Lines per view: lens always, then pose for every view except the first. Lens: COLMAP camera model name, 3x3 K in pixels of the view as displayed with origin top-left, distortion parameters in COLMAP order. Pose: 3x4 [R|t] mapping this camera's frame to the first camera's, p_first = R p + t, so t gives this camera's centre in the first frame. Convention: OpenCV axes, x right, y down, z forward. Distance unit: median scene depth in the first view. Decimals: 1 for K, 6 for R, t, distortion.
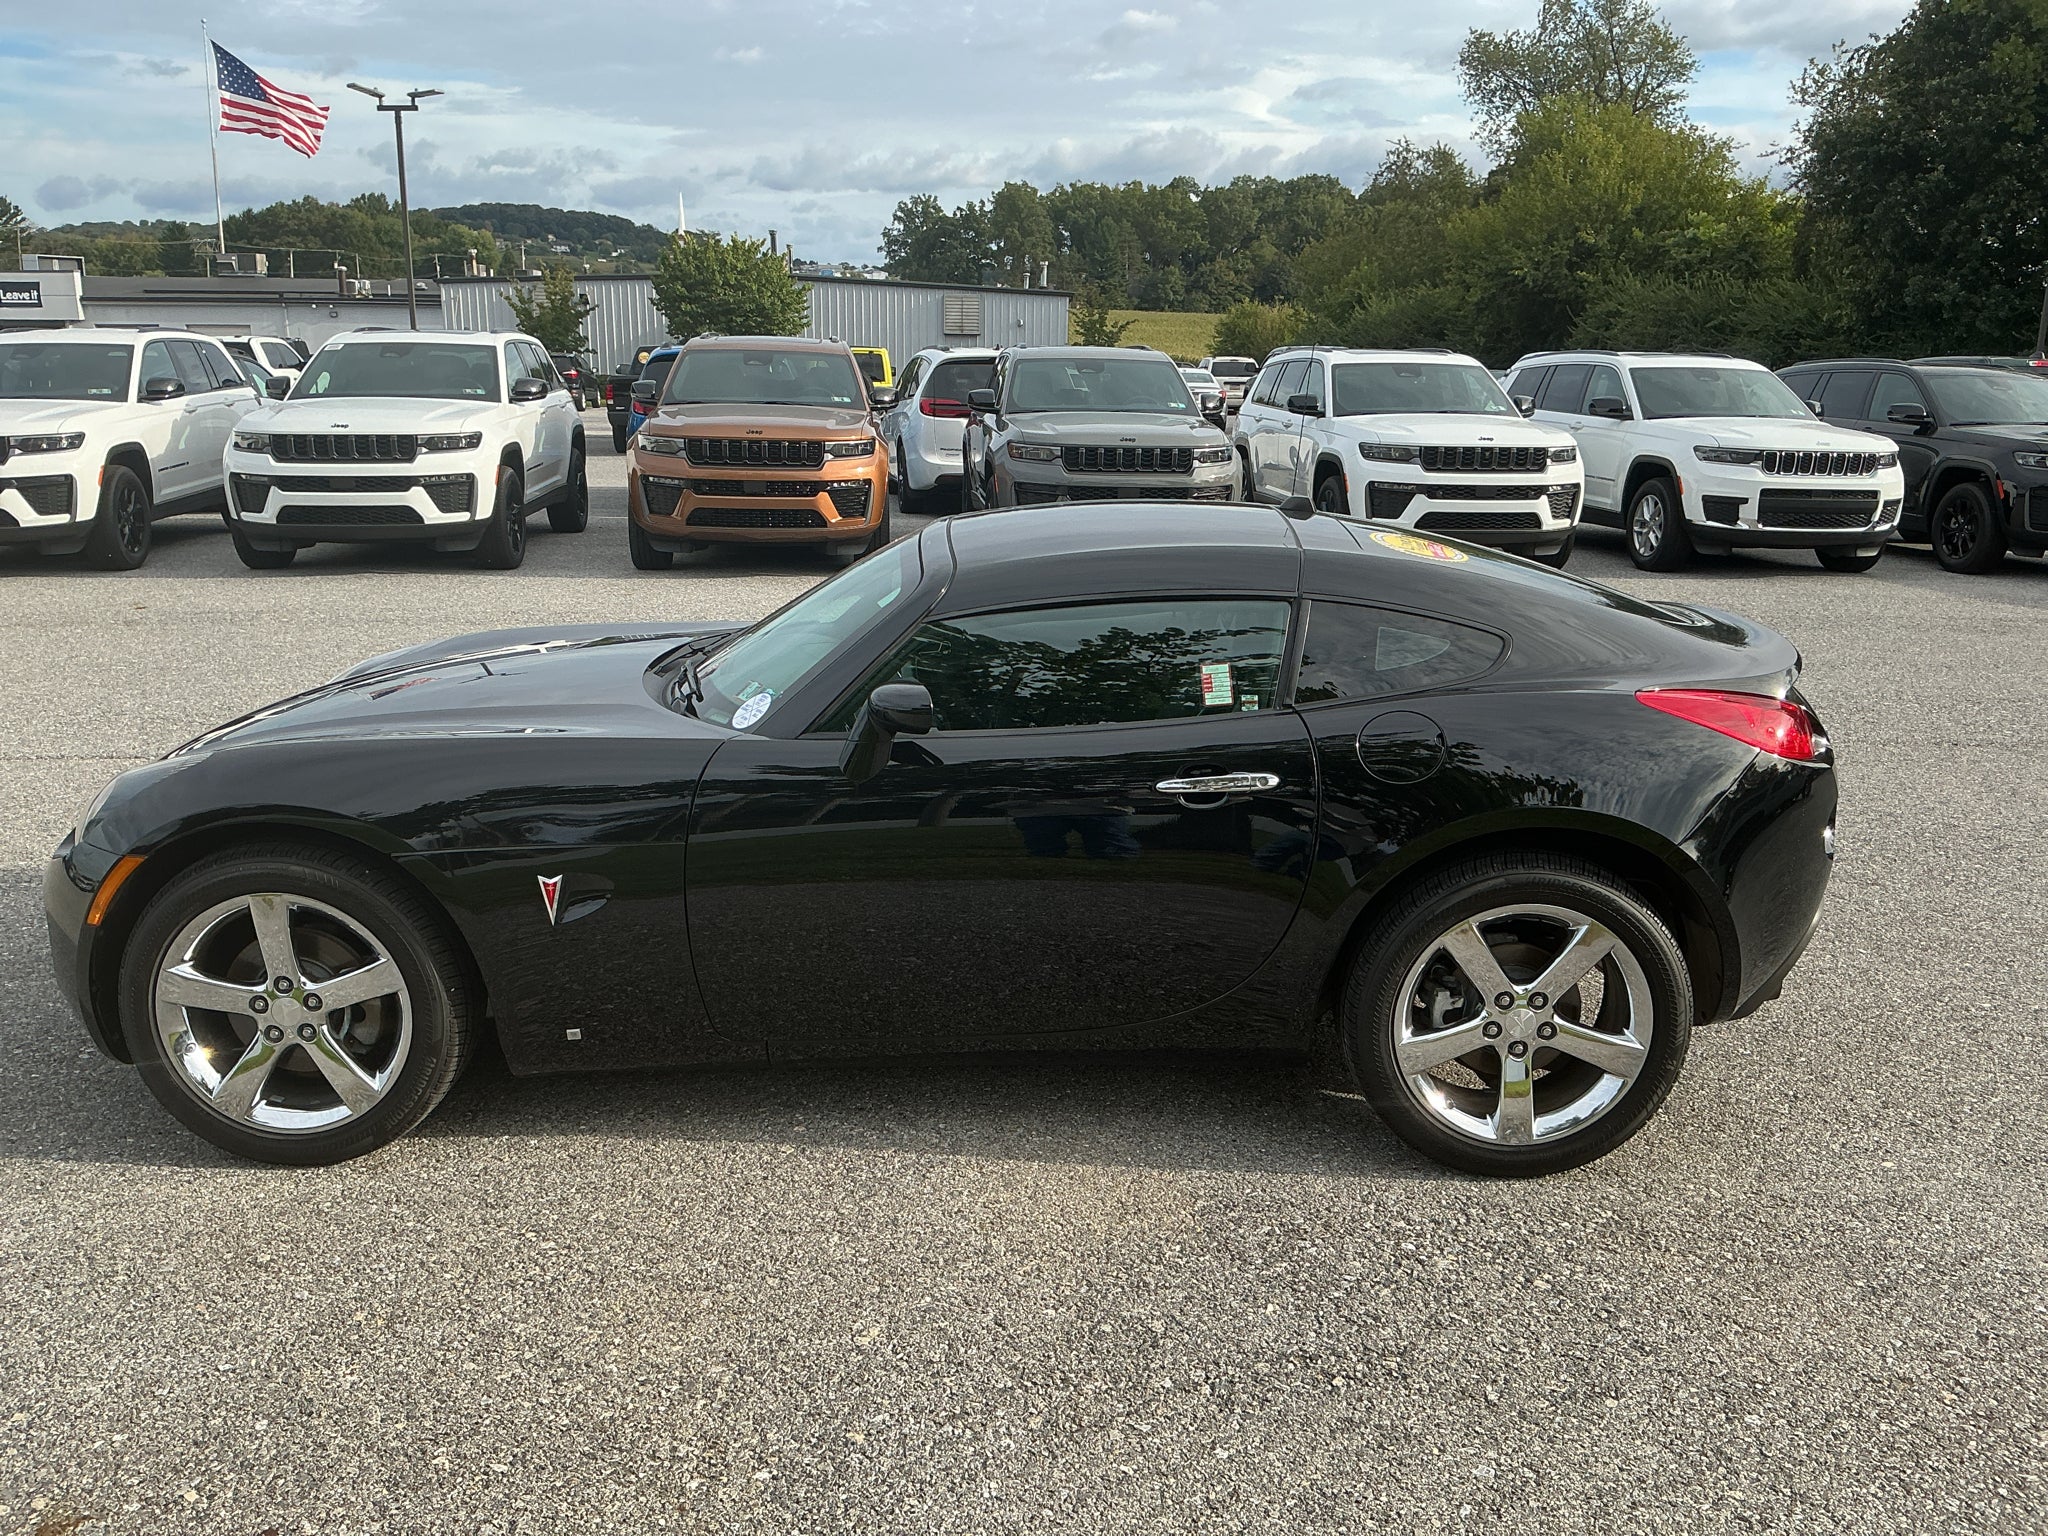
lens RADIAL K [[1754.3, 0, 1012.6], [0, 1754.3, 770.4], [0, 0, 1]] dist [0.060894, -0.159451]
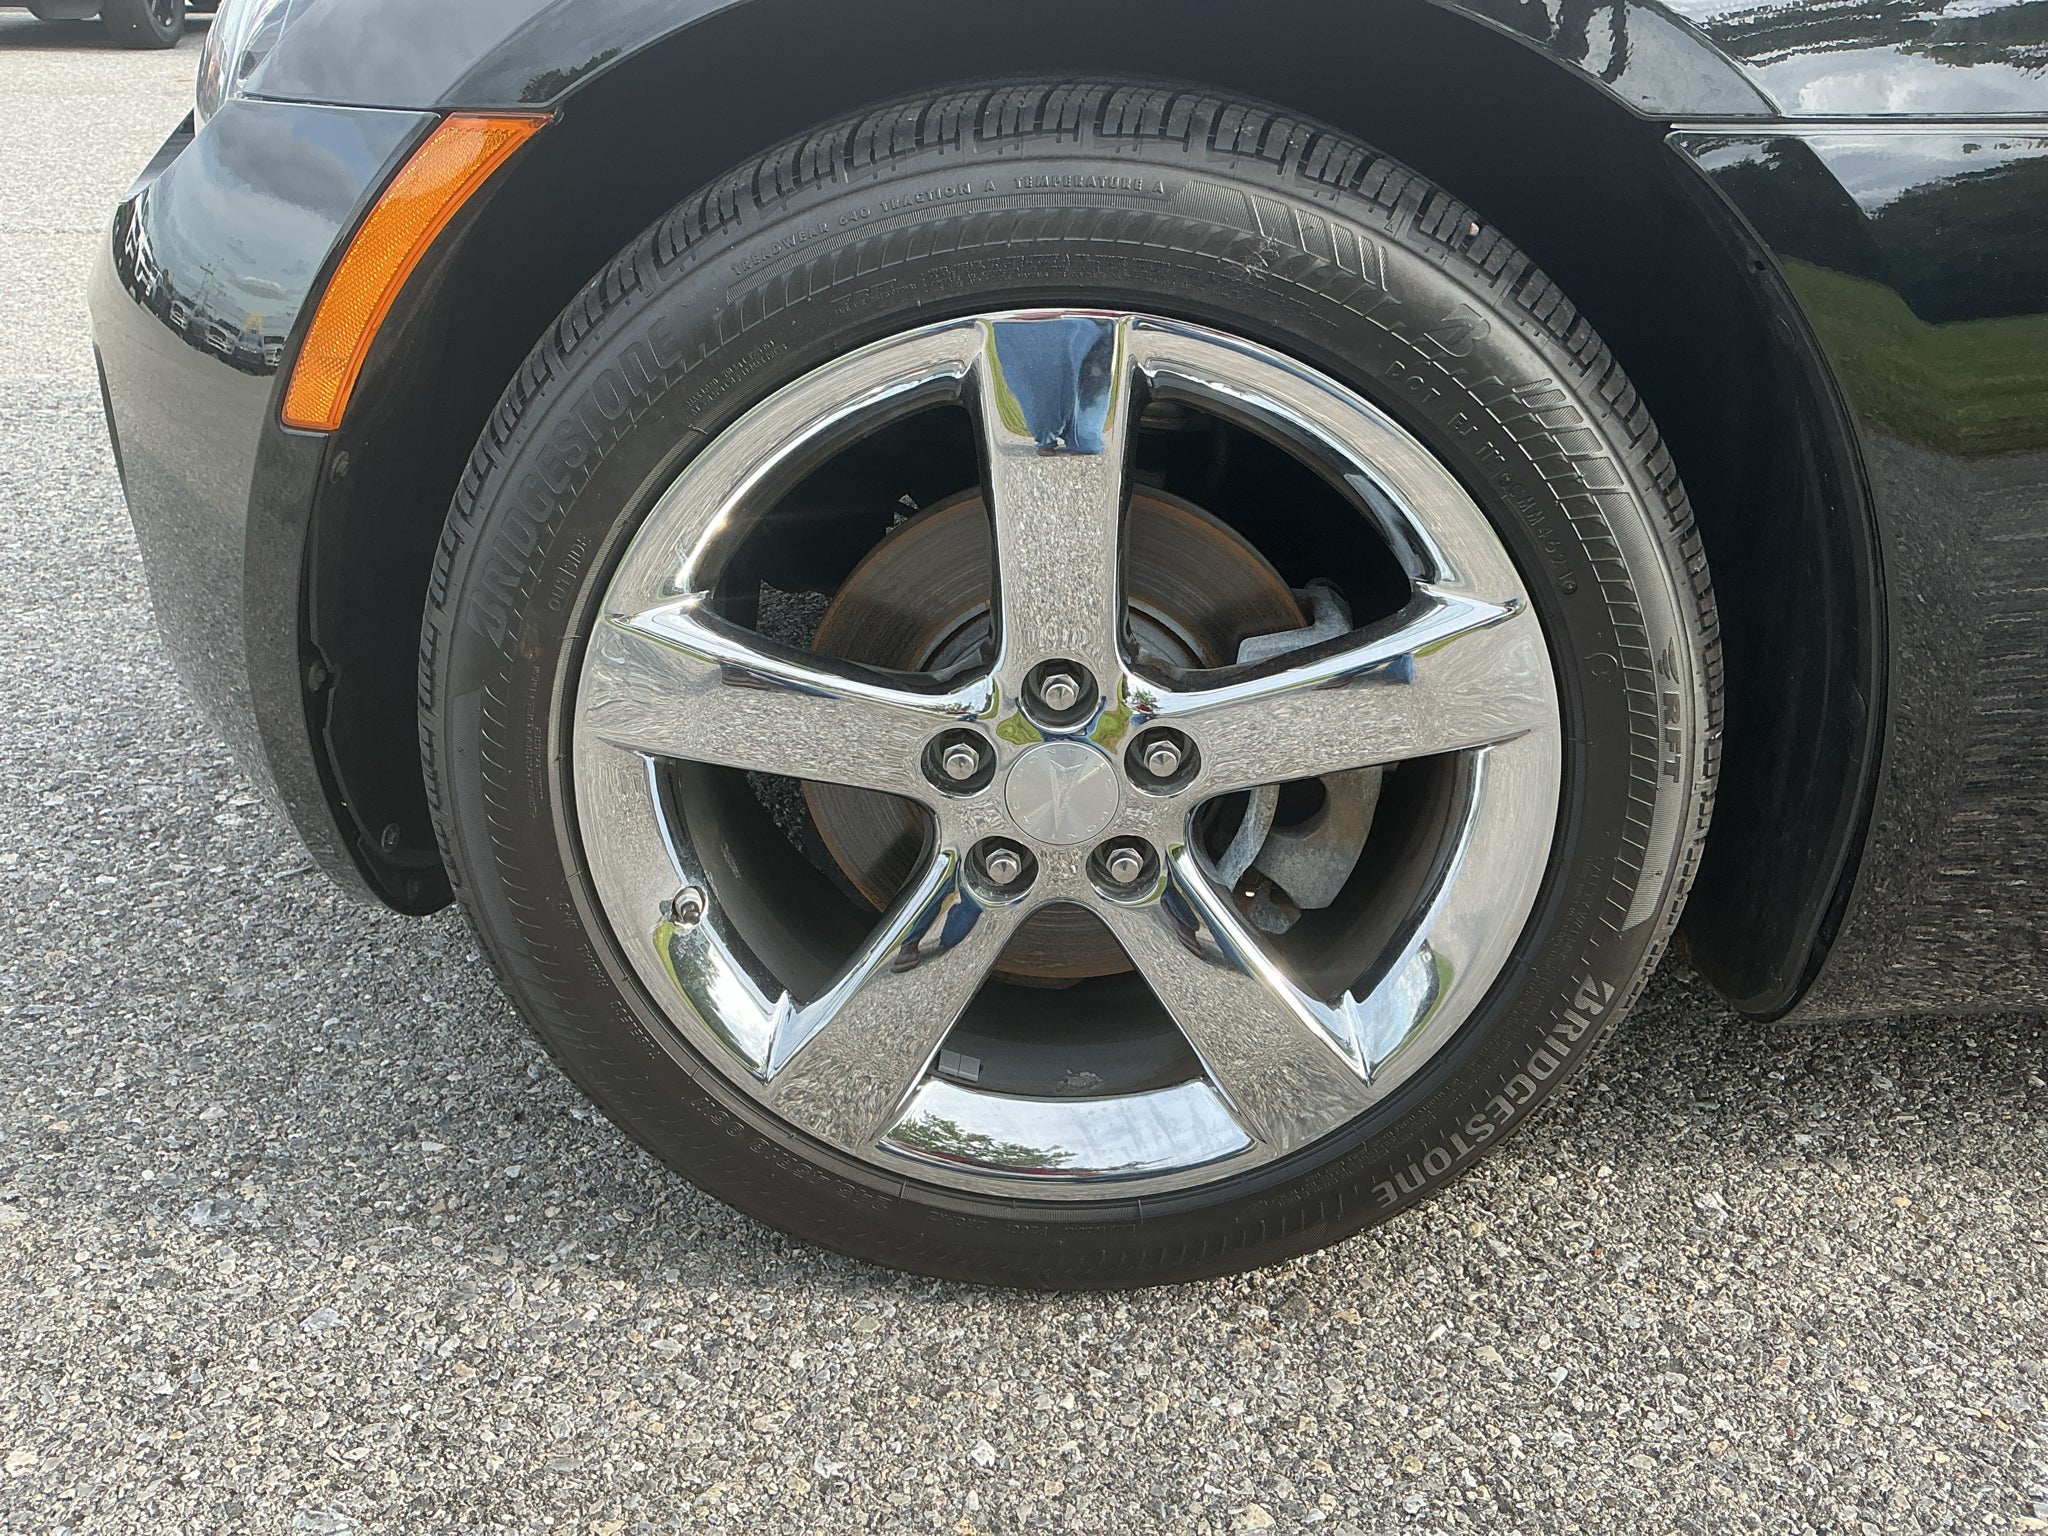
lens RADIAL K [[1754.3, 0, 1012.6], [0, 1754.3, 770.4], [0, 0, 1]] dist [0.060894, -0.159451]
pose [[0.999484, 0.028290, -0.015241, -0.413885], [-0.024403, 0.976796, 0.212779, 0.077983], [0.020906, -0.212297, 0.976981, 0.743045]]
